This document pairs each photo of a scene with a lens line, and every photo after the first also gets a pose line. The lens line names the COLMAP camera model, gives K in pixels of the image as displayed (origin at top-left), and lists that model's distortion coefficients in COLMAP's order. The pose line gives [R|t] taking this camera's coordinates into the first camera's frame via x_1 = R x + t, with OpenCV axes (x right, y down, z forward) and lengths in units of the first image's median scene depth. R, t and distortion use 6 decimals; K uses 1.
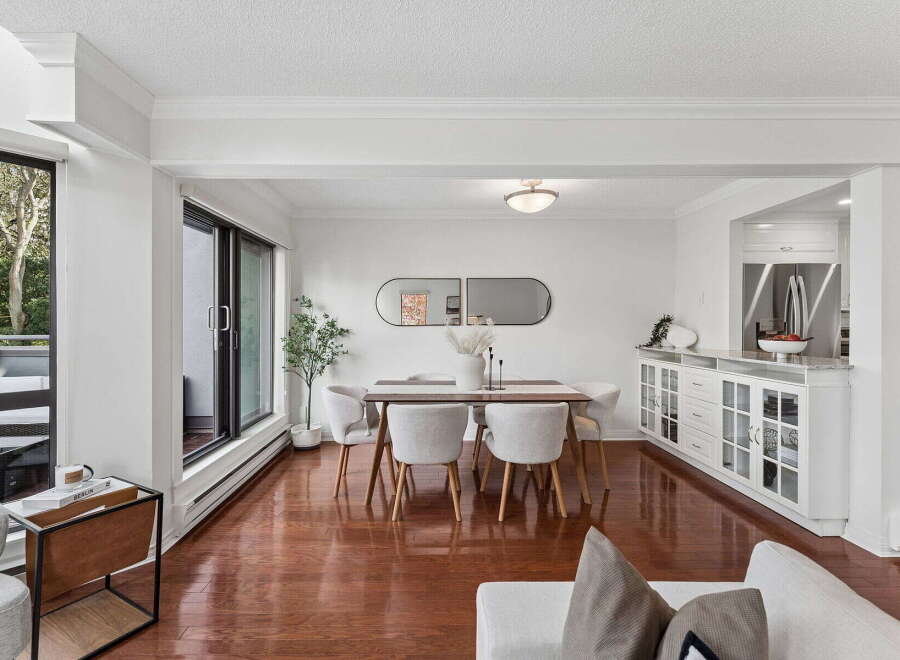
lens RADIAL K [[414.3, 0, 453.5], [0, 414.3, 330.0], [0, 0, 1]] dist [0.003796, -0.001026]
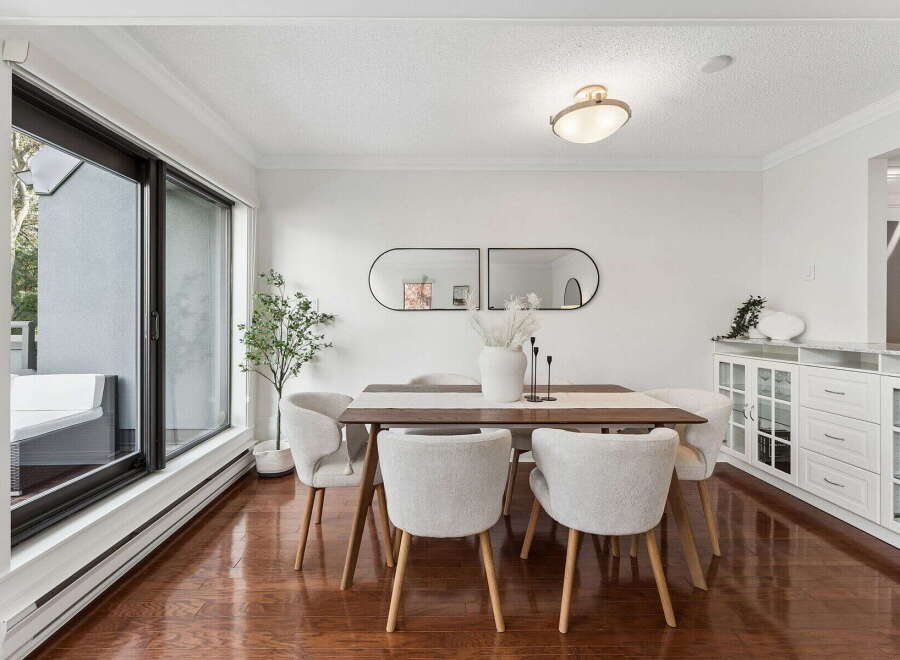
lens RADIAL K [[414.3, 0, 451.1], [0, 414.3, 321.7], [0, 0, 1]] dist [0.003796, -0.001026]
pose [[0.999919, 0.000355, -0.012747, -0.030058], [-0.000459, 0.999967, -0.008143, 0.018630], [0.012744, 0.008149, 0.999886, 0.274501]]
